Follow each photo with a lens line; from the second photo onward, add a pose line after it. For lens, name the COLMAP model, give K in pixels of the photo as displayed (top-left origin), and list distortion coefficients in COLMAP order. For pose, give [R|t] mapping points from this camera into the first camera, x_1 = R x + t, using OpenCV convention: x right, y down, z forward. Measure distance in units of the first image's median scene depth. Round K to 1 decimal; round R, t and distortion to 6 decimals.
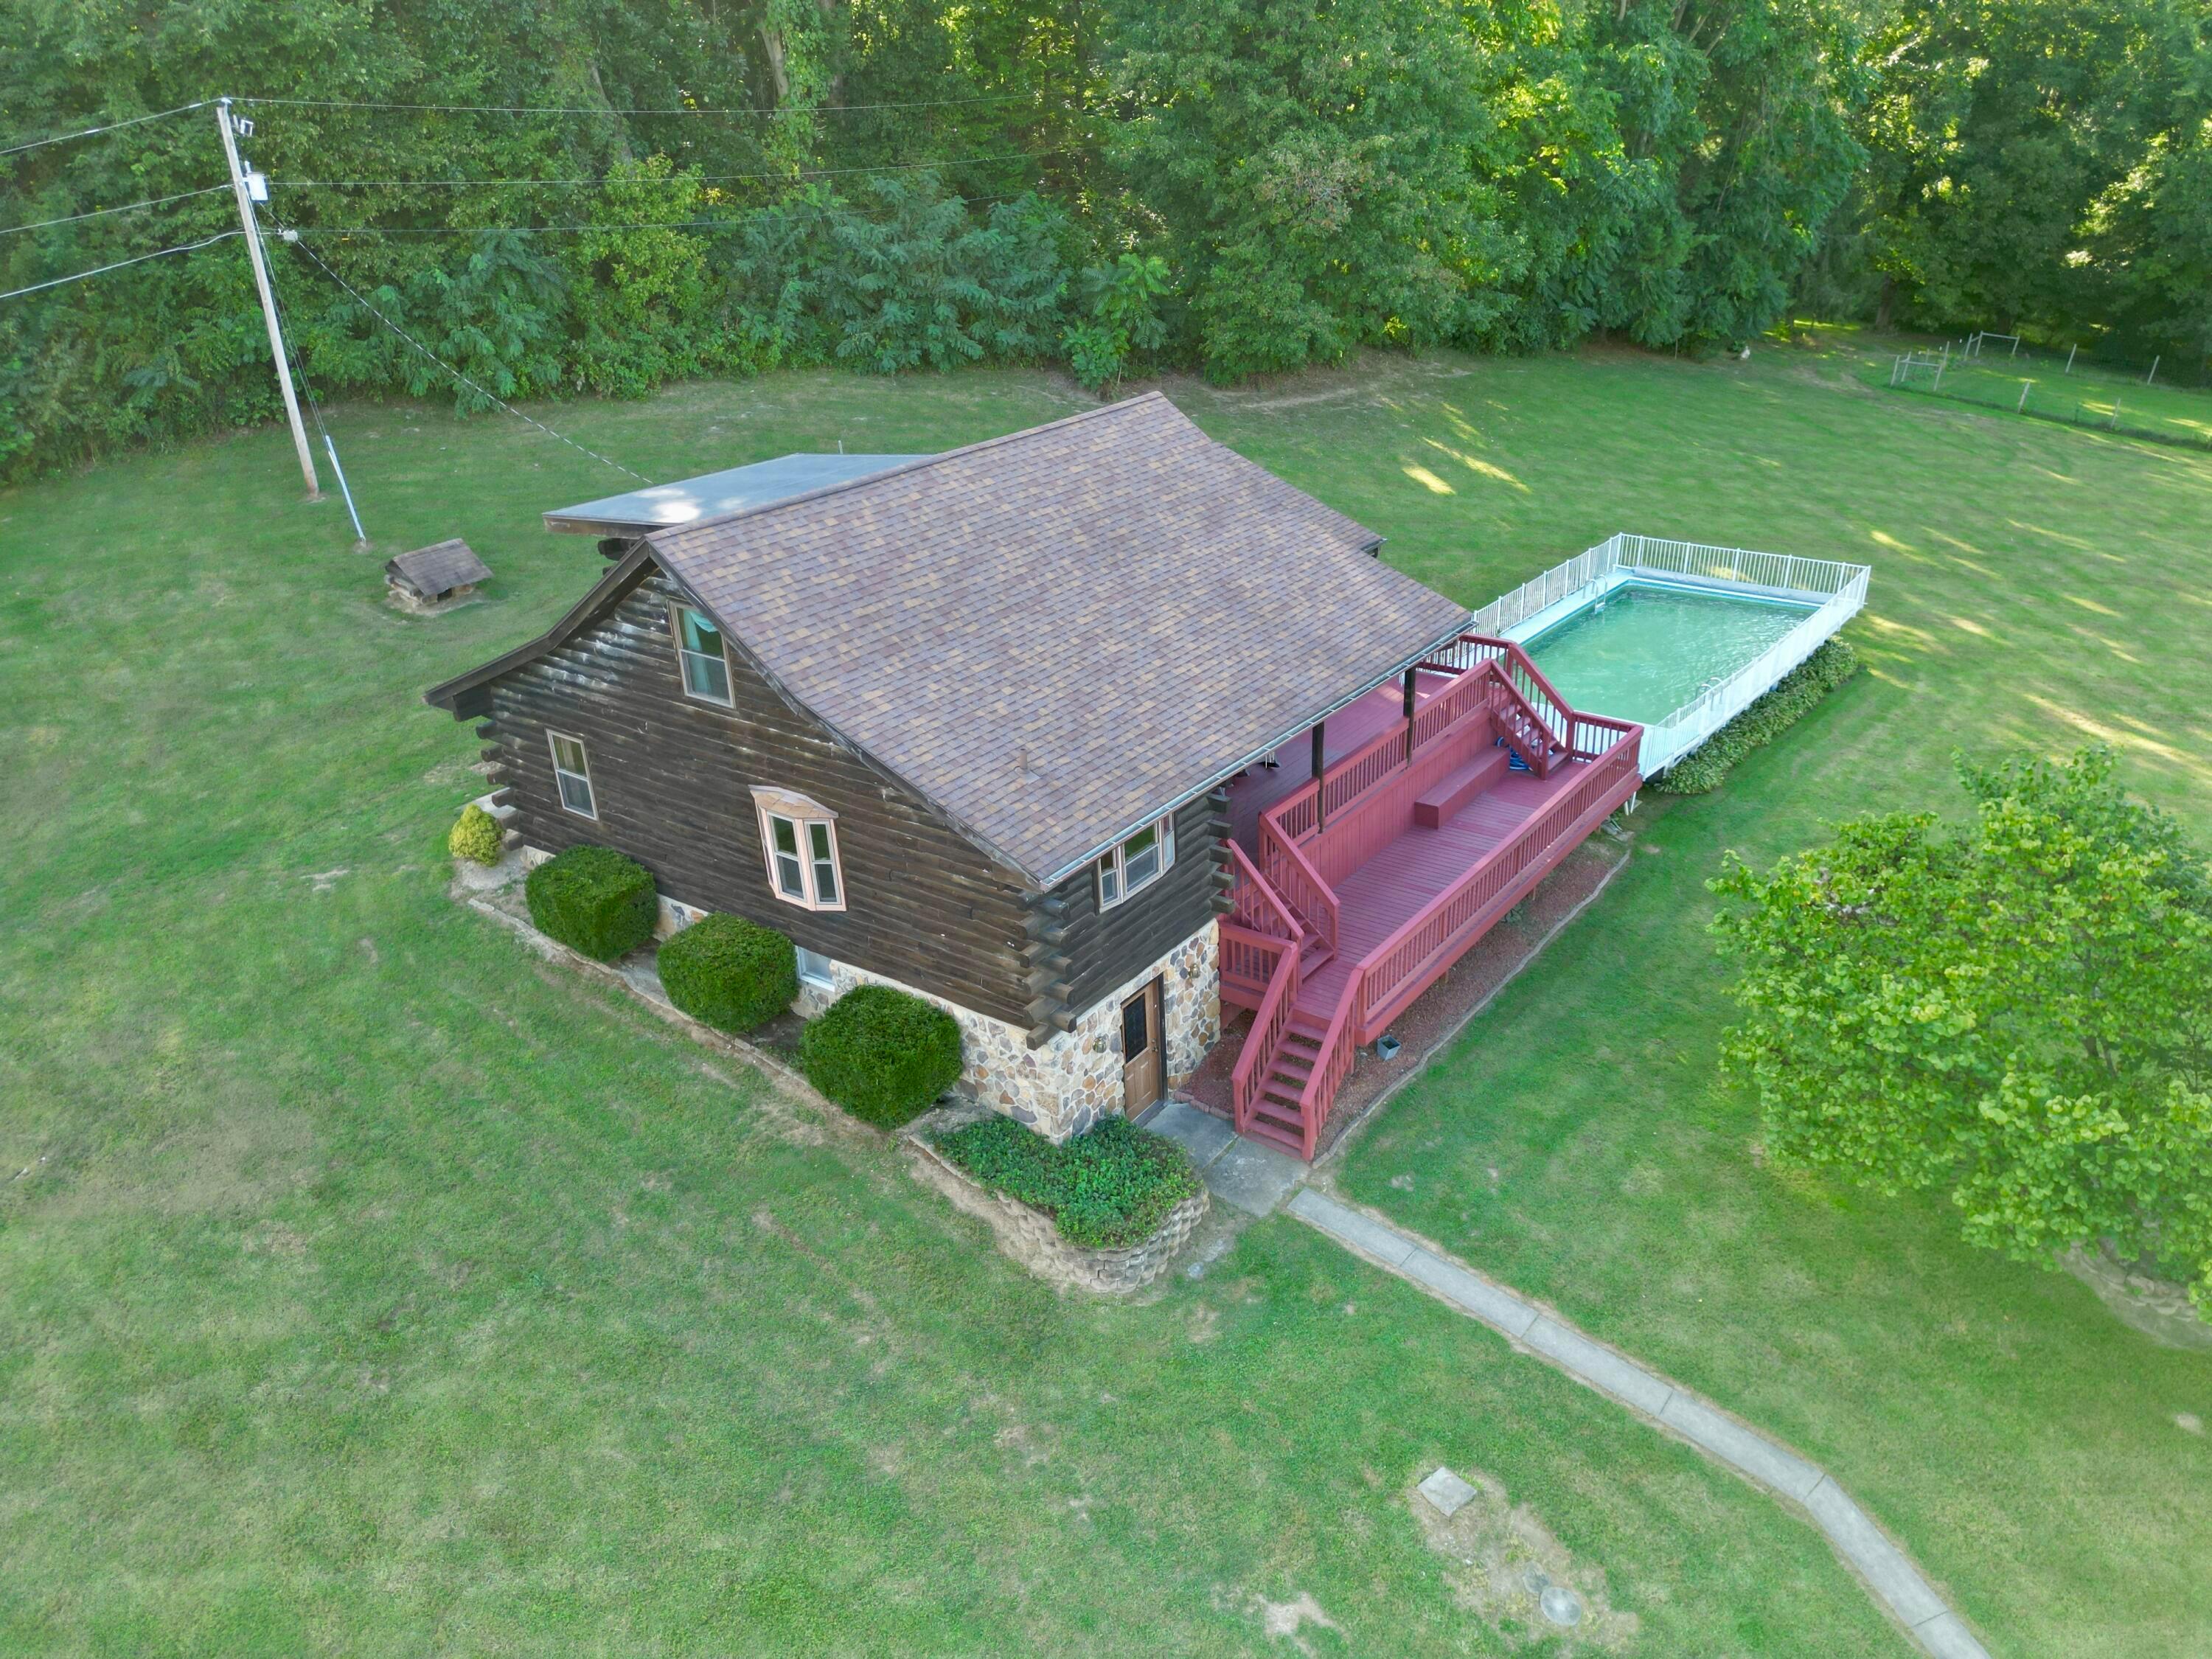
lens RADIAL K [[1557.8, 0, 1112.0], [0, 1557.8, 826.9], [0, 0, 1]] dist [0.053545, -0.044278]
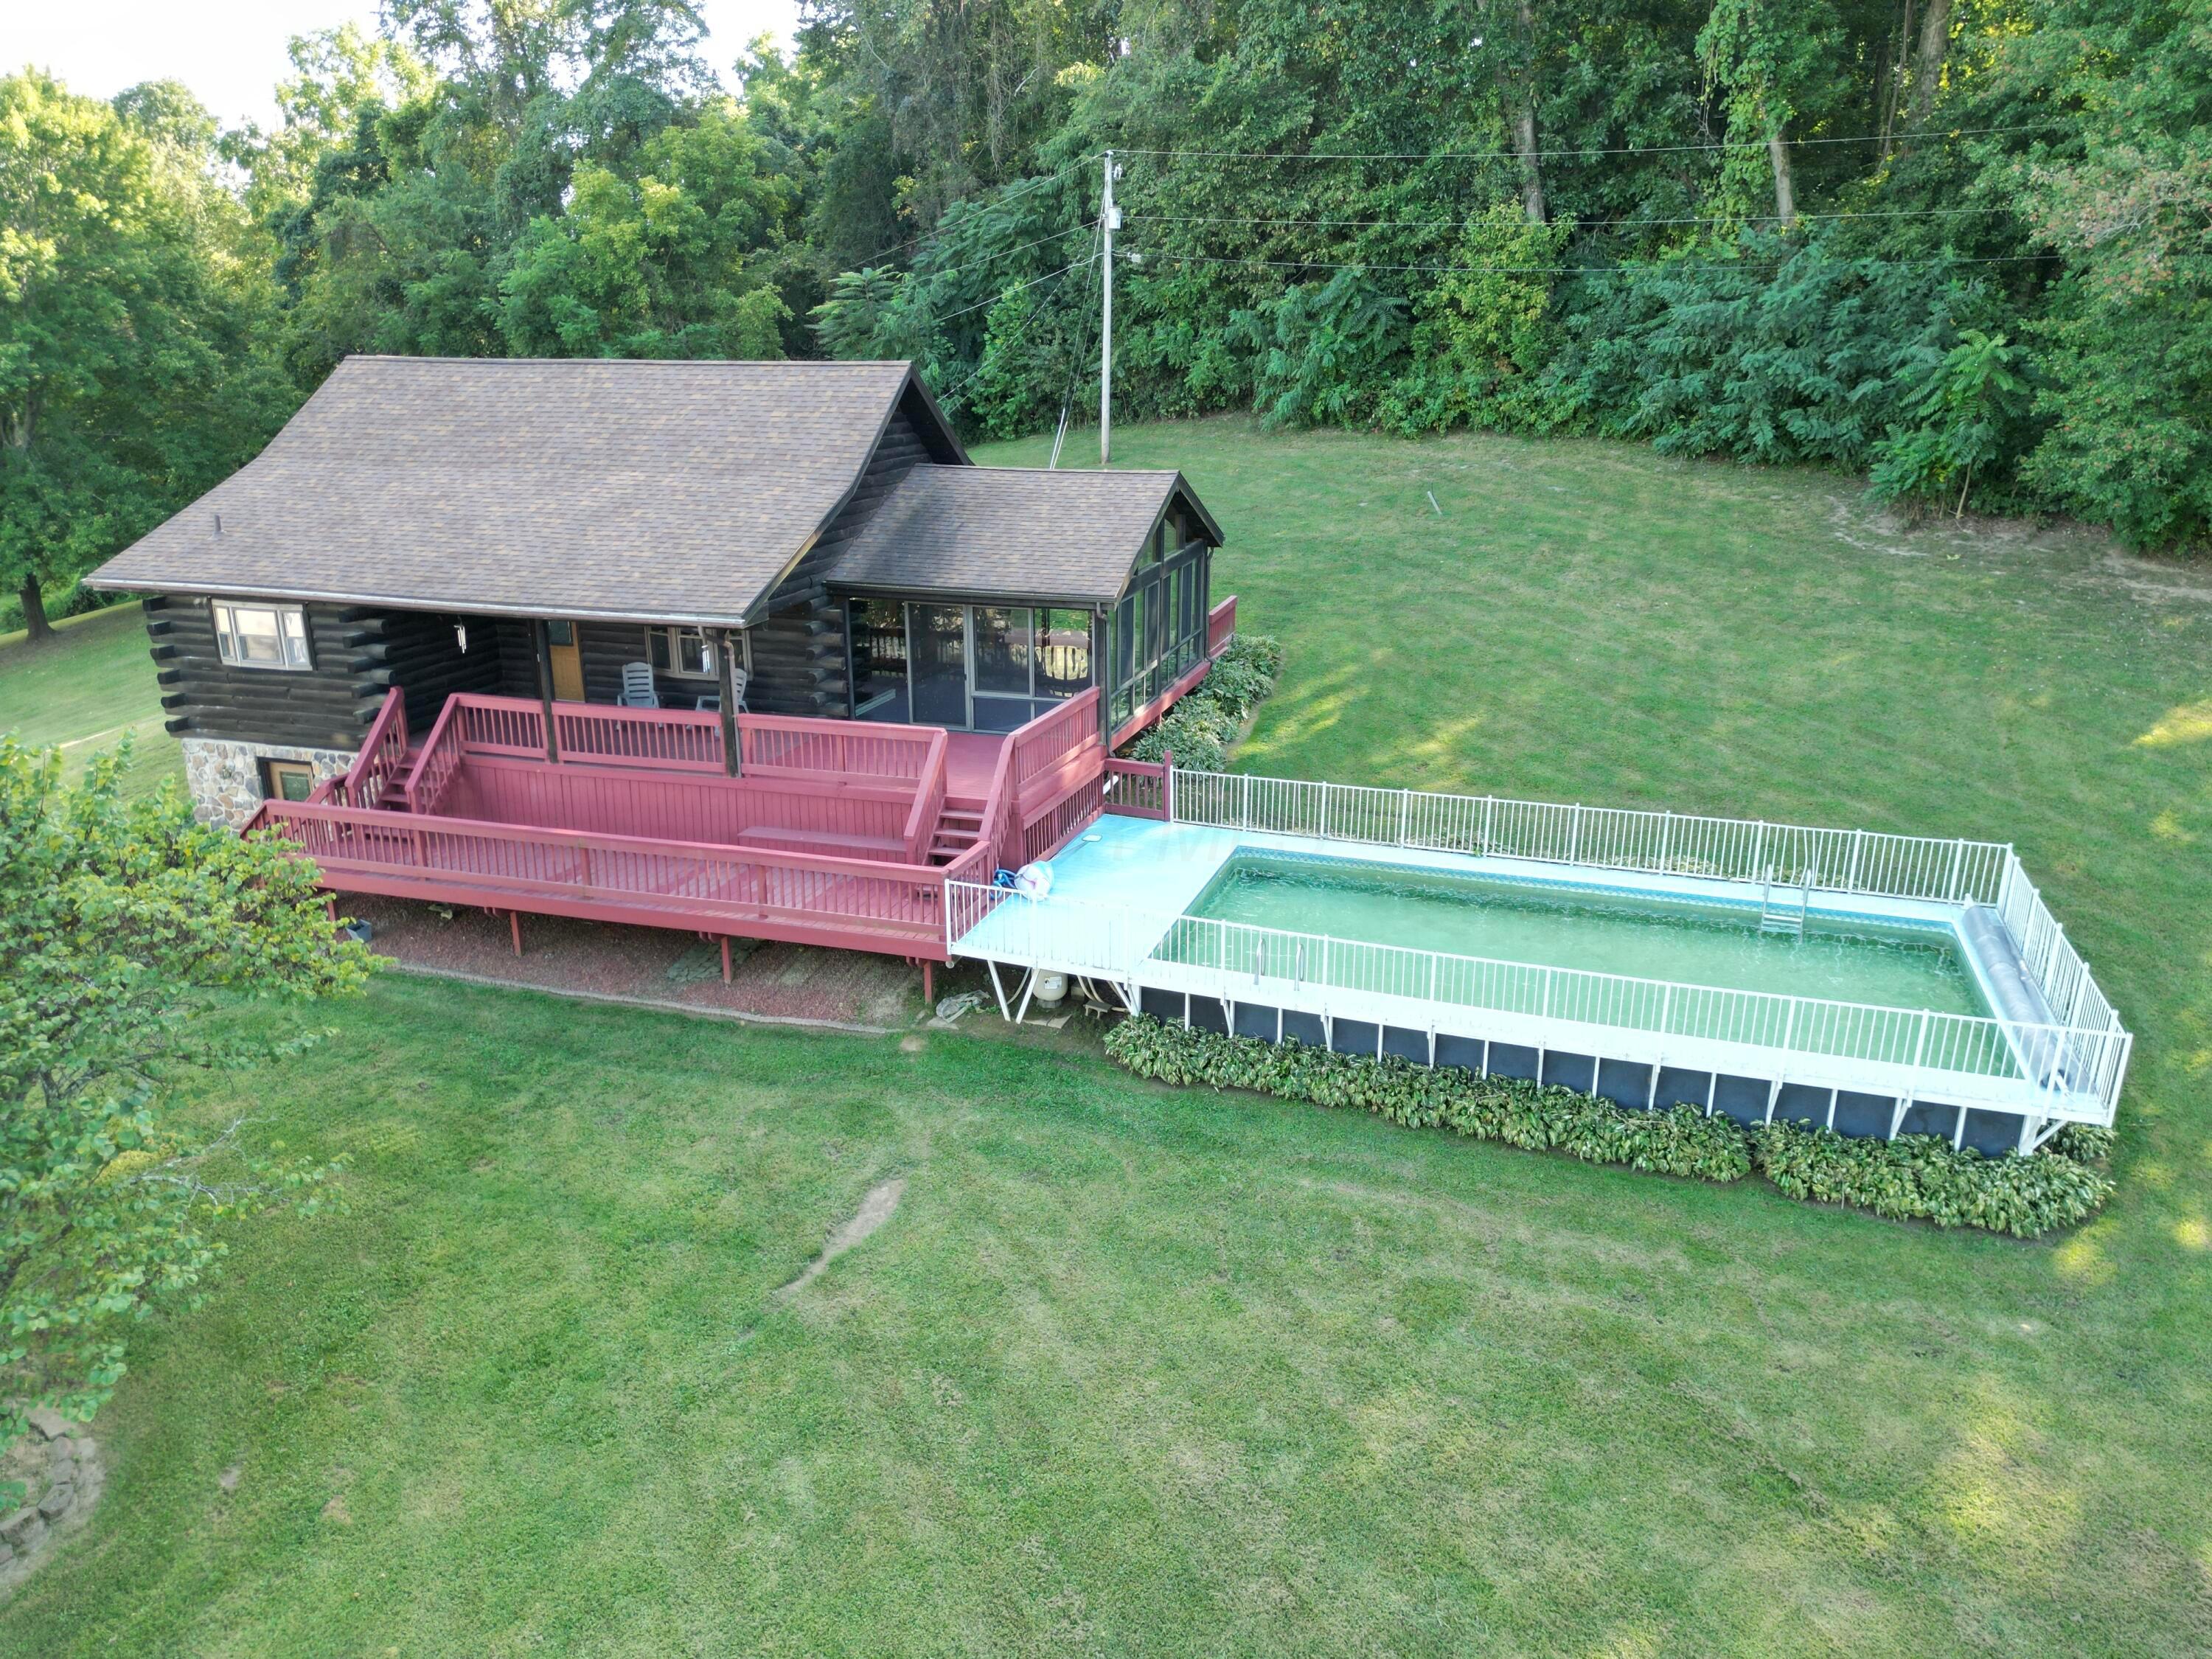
lens RADIAL K [[1557.8, 0, 1112.0], [0, 1557.8, 826.9], [0, 0, 1]] dist [0.053545, -0.044278]
pose [[0.345403, 0.324608, -0.880526, 1.205087], [-0.404458, 0.898151, 0.172449, -0.288063], [0.846824, 0.296571, 0.441514, 0.935289]]
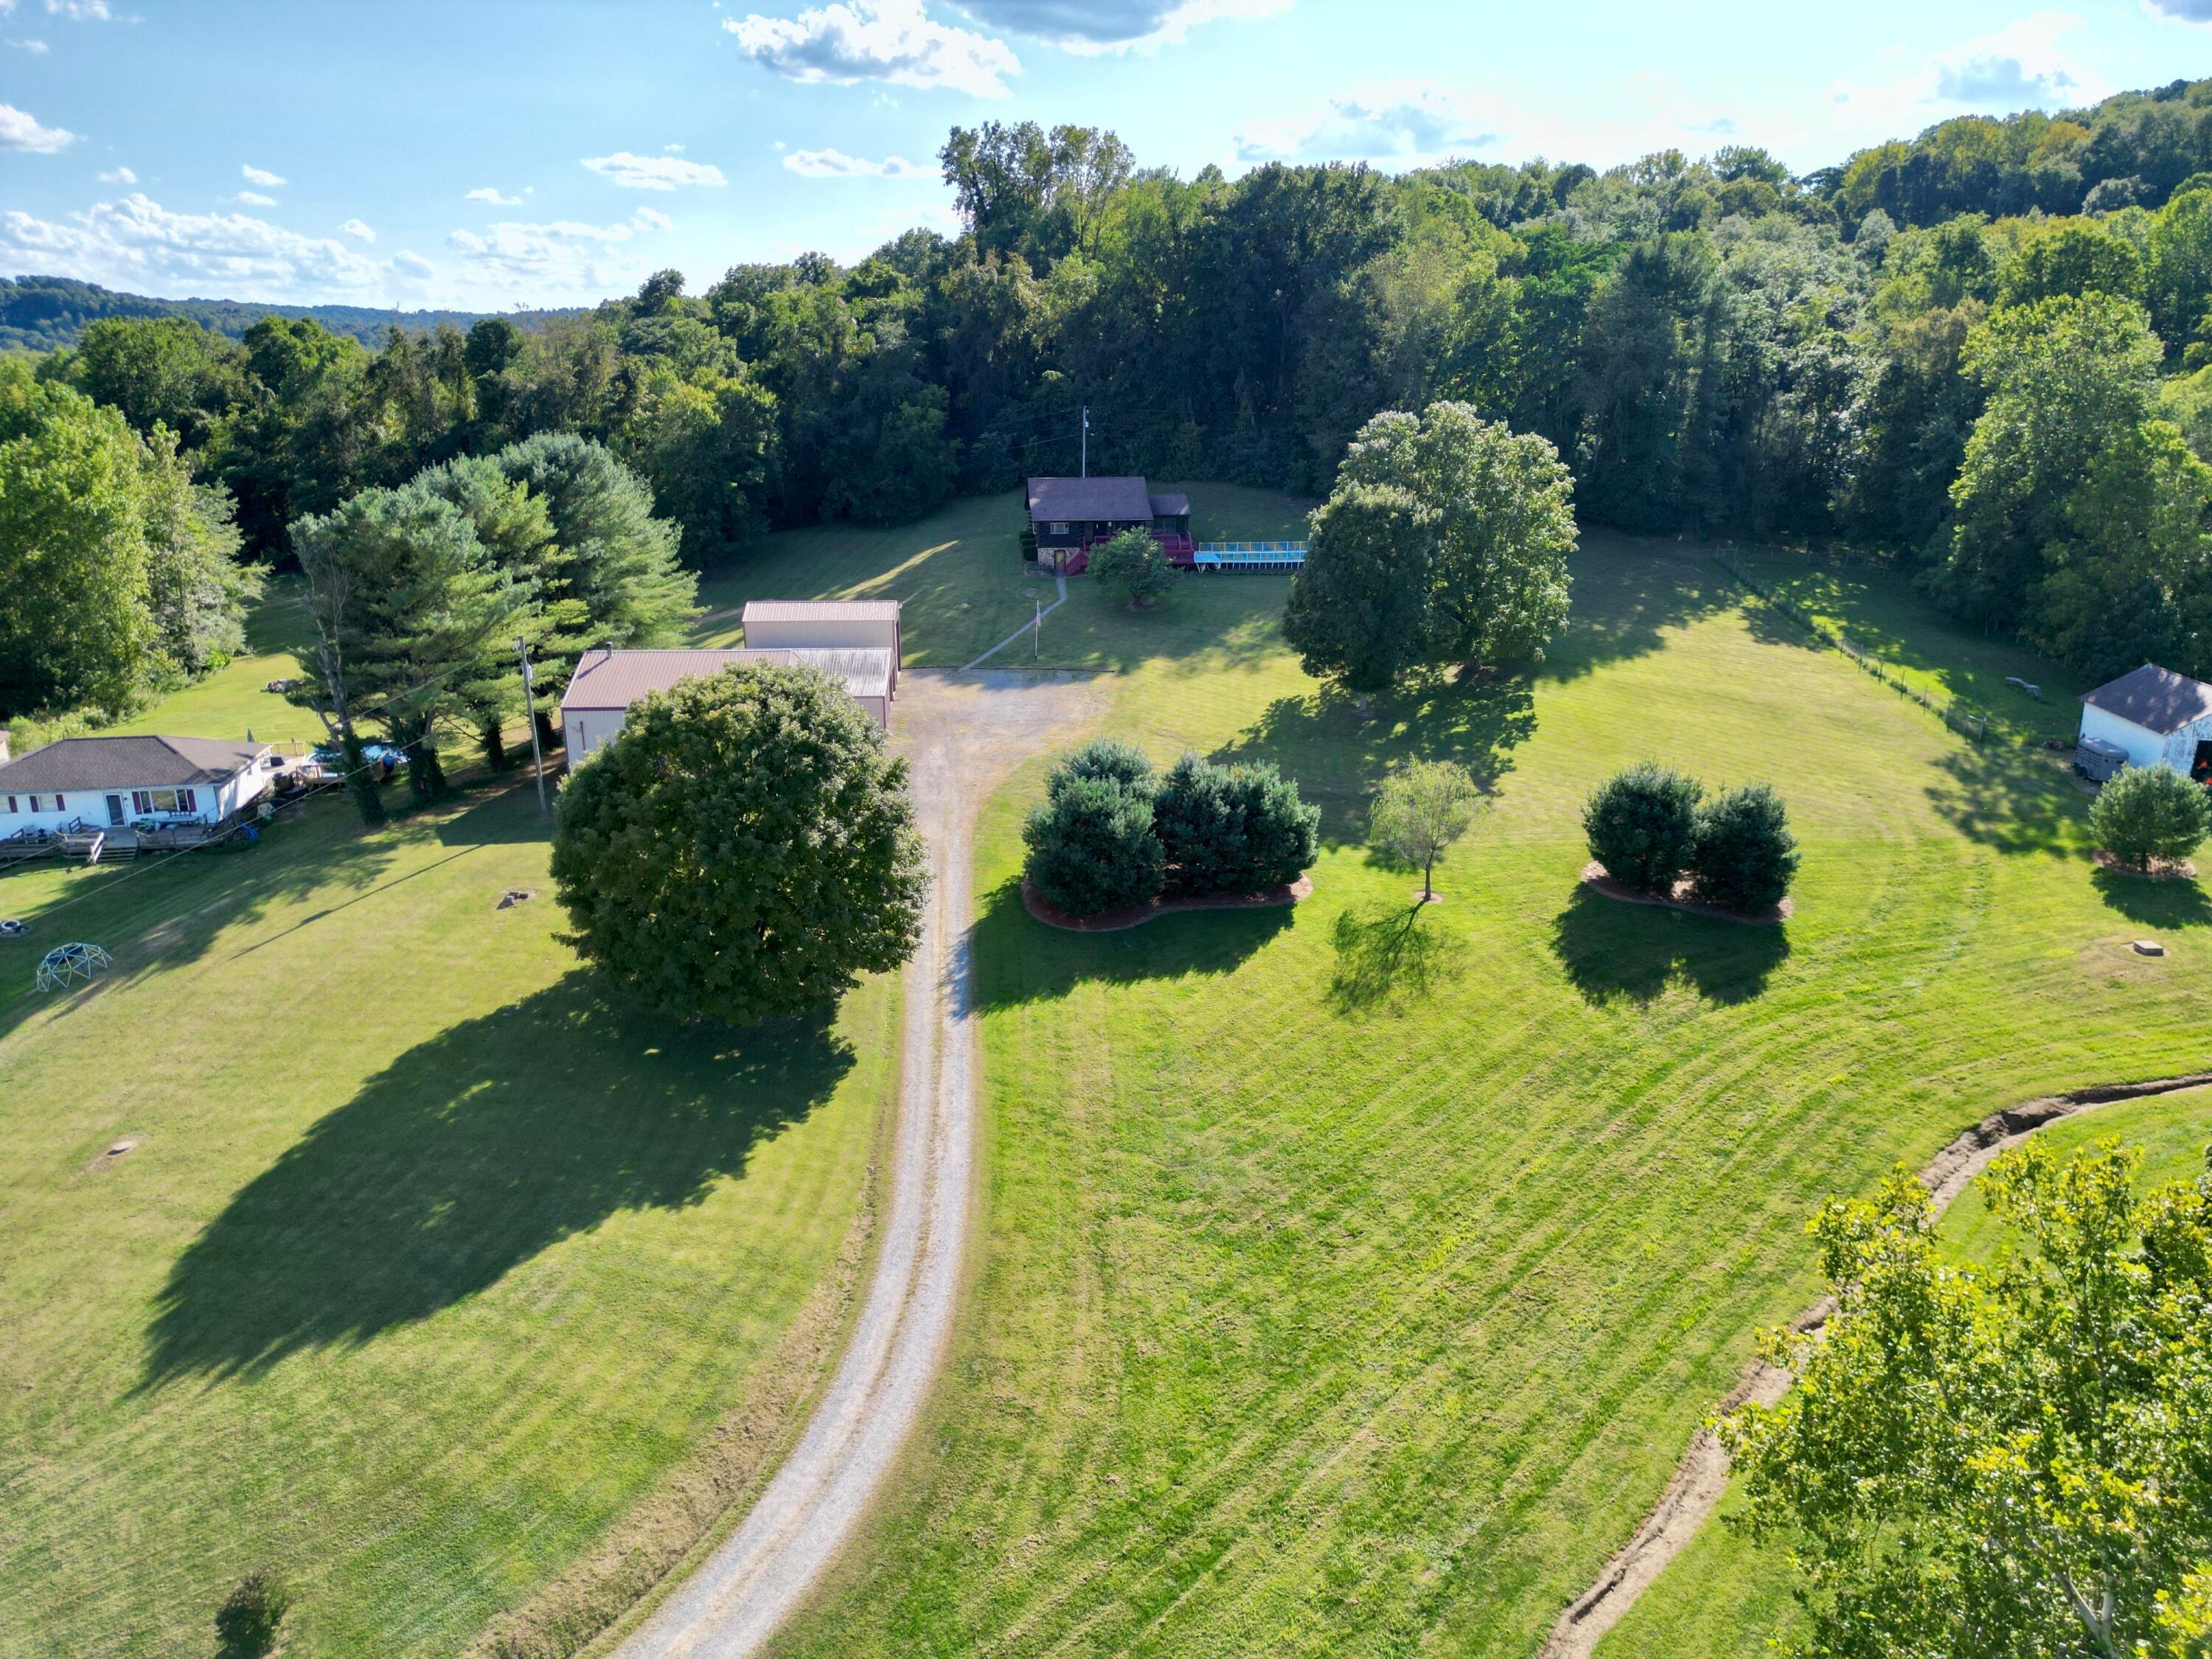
lens RADIAL K [[1563.3, 0, 1094.8], [0, 1563.3, 830.3], [0, 0, 1]] dist [0.062608, -0.057297]
pose [[0.676759, 0.263118, -0.687580, 4.862147], [-0.334611, 0.941844, 0.031073, 0.940876], [0.655768, 0.209043, 0.725444, -3.435643]]
